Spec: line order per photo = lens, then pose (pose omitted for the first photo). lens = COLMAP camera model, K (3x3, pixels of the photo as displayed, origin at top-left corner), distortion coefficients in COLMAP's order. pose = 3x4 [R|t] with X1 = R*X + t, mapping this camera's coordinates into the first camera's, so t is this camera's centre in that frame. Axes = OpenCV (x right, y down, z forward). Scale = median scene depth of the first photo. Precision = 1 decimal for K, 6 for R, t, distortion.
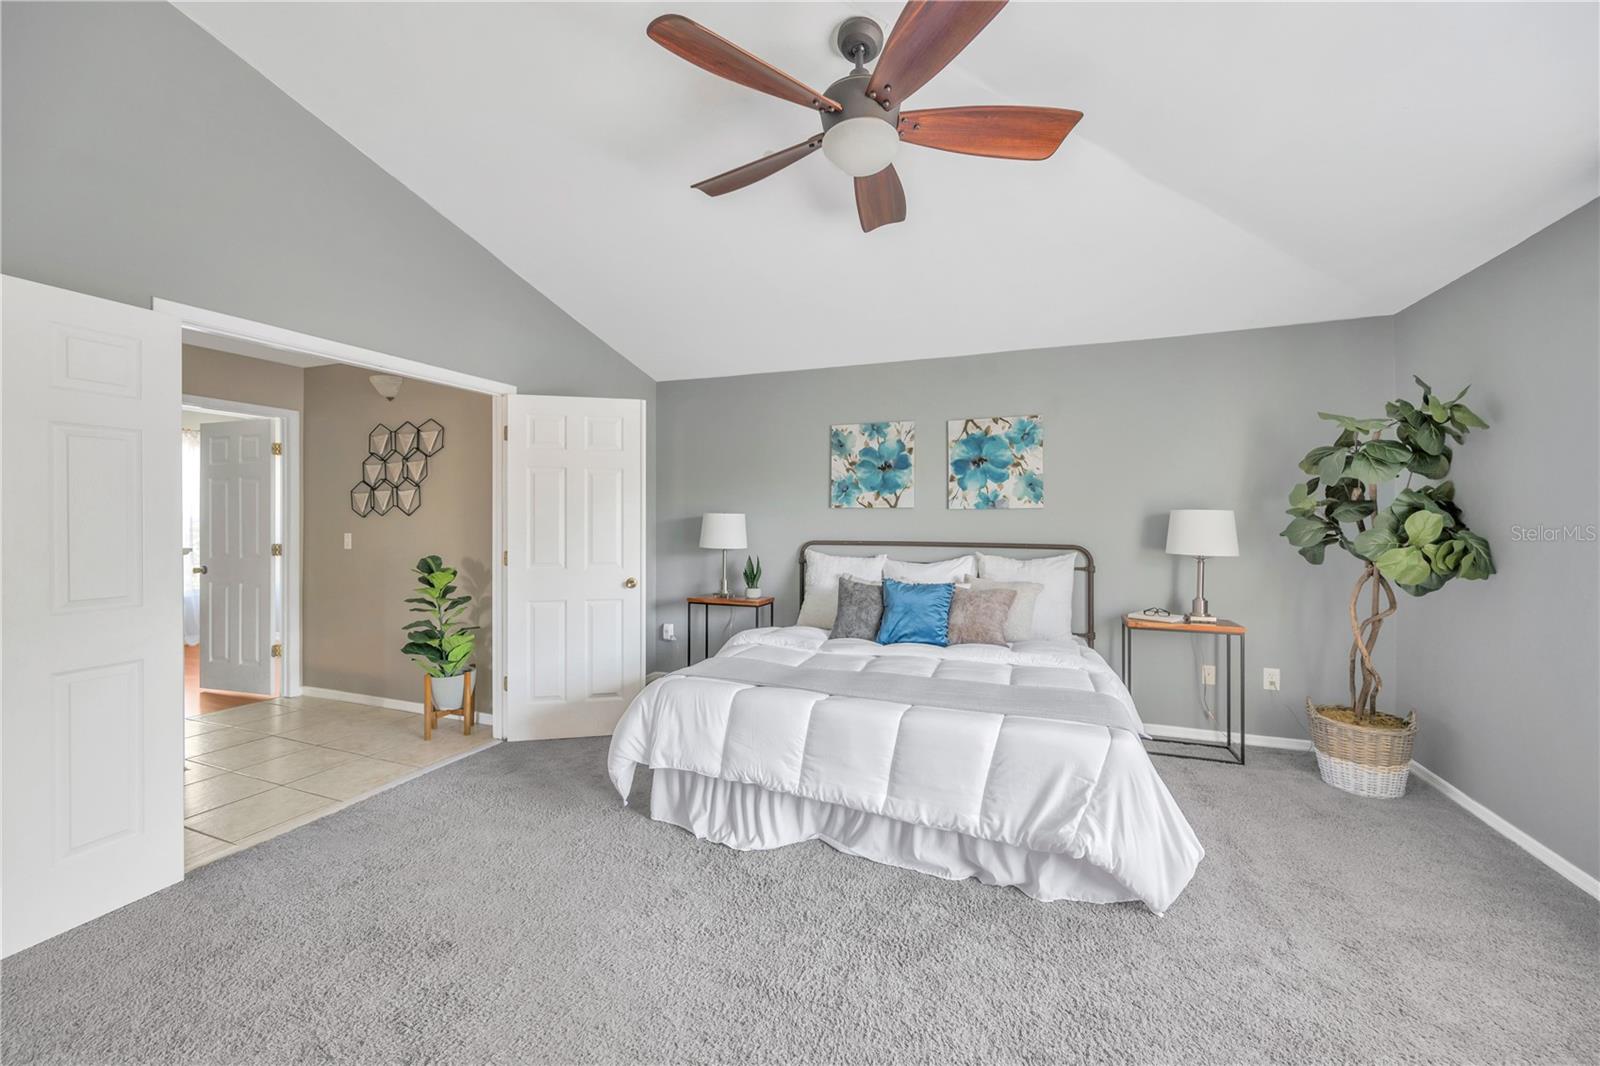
lens RADIAL K [[634.4, 0, 803.1], [0, 634.4, 519.0], [0, 0, 1]] dist [0.000249, 0.000509]
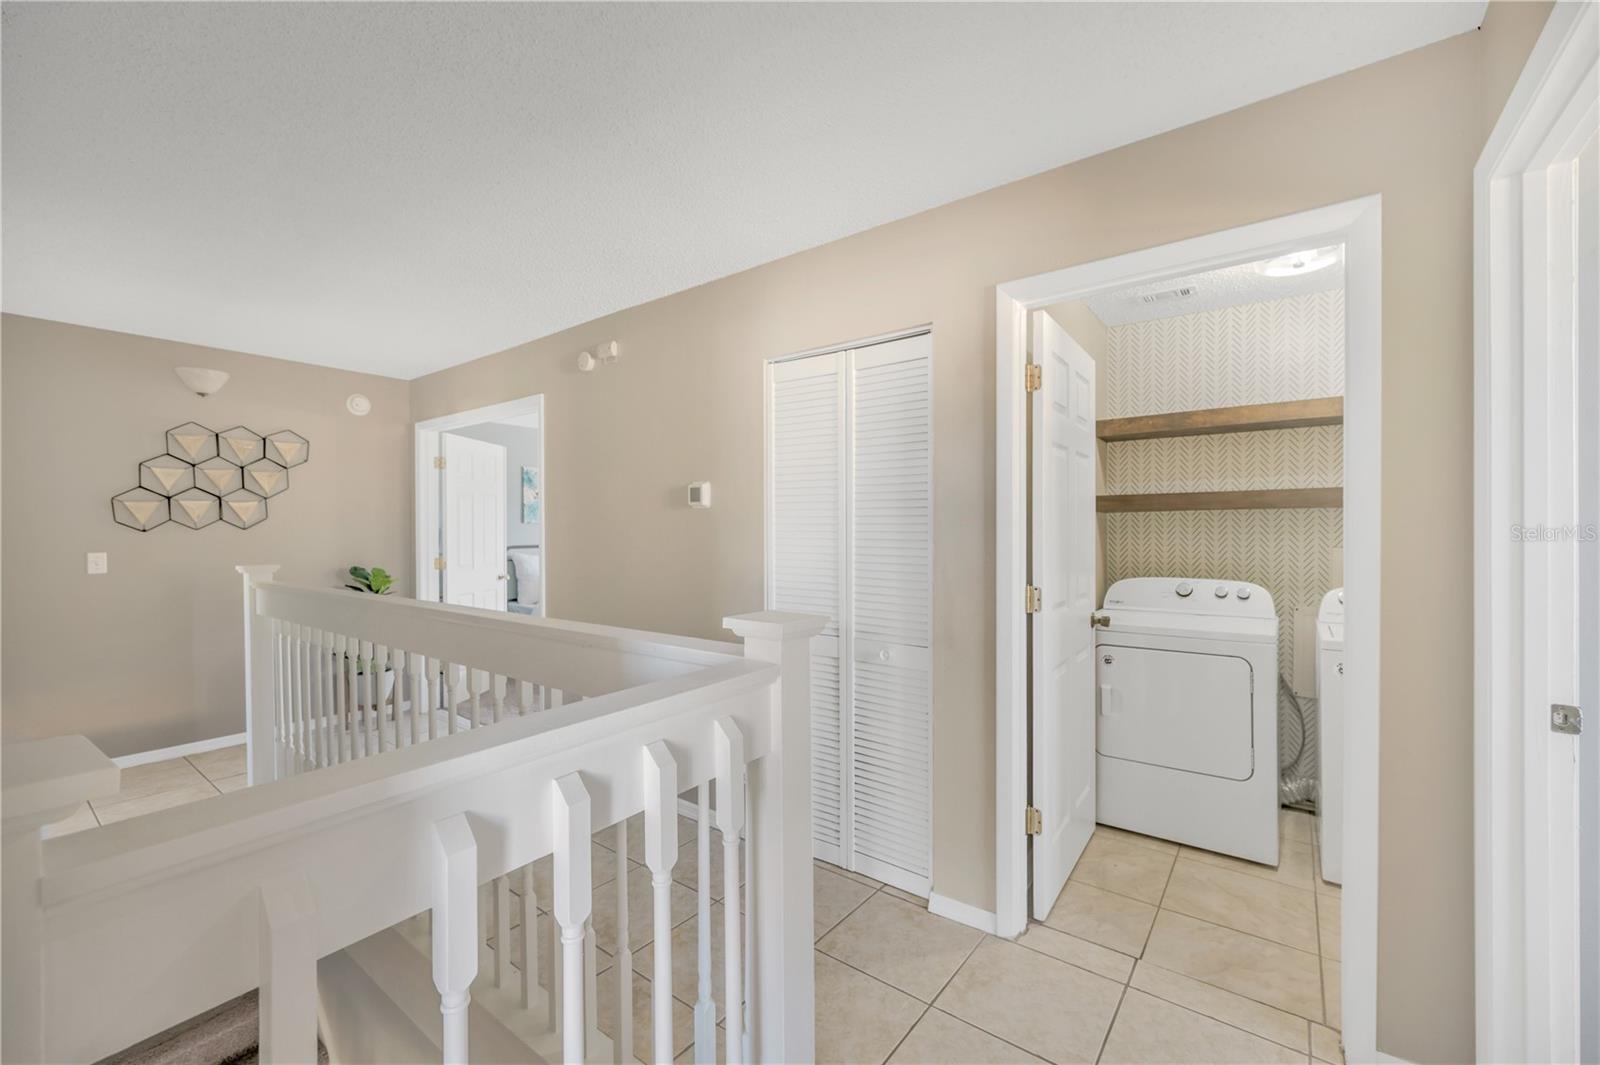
lens RADIAL K [[631.9, 0, 806.1], [0, 631.9, 531.6], [0, 0, 1]] dist [-0.000548, -0.000855]
pose [[0.272981, -0.007409, 0.961991, -1.284923], [0.005359, 0.999967, 0.006181, -0.002970], [-0.962005, 0.003468, 0.273011, -0.027295]]
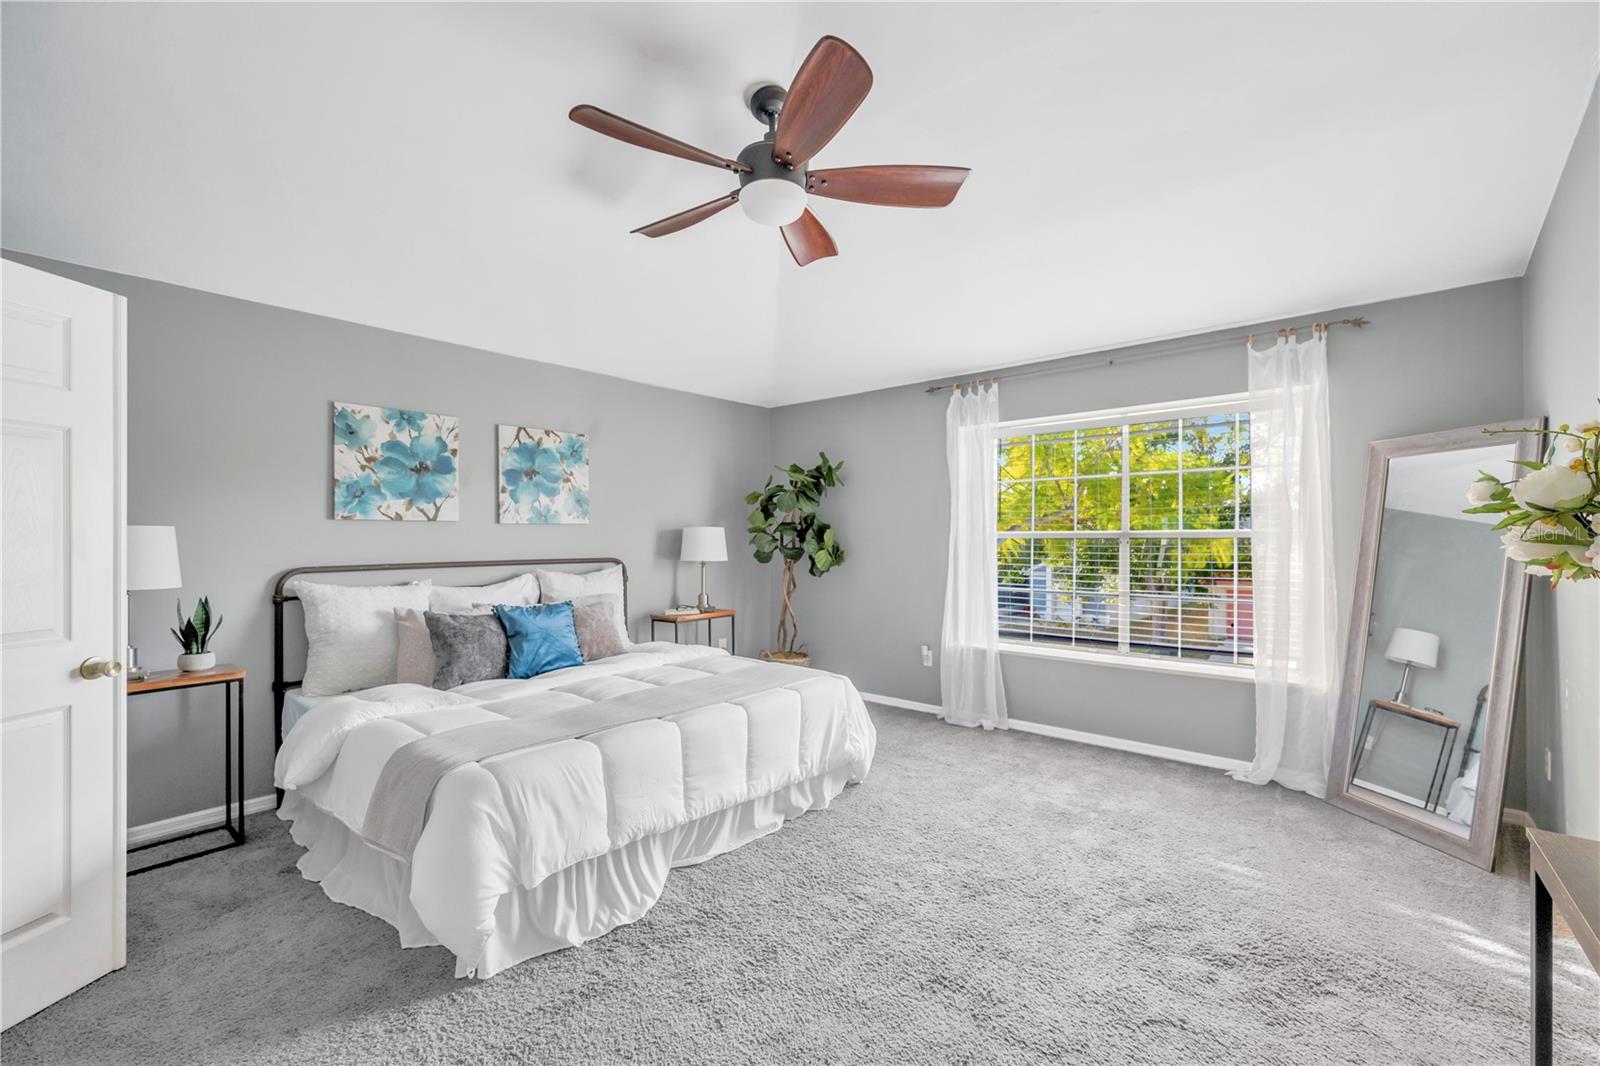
lens RADIAL K [[664.2, 0, 803.8], [0, 664.2, 535.5], [0, 0, 1]] dist [0.003462, -0.000015]
pose [[0.321576, -0.002827, 0.946879, -0.526519], [0.003517, 0.999992, 0.001791, 0.001081], [-0.946877, 0.002754, 0.321584, 0.298117]]
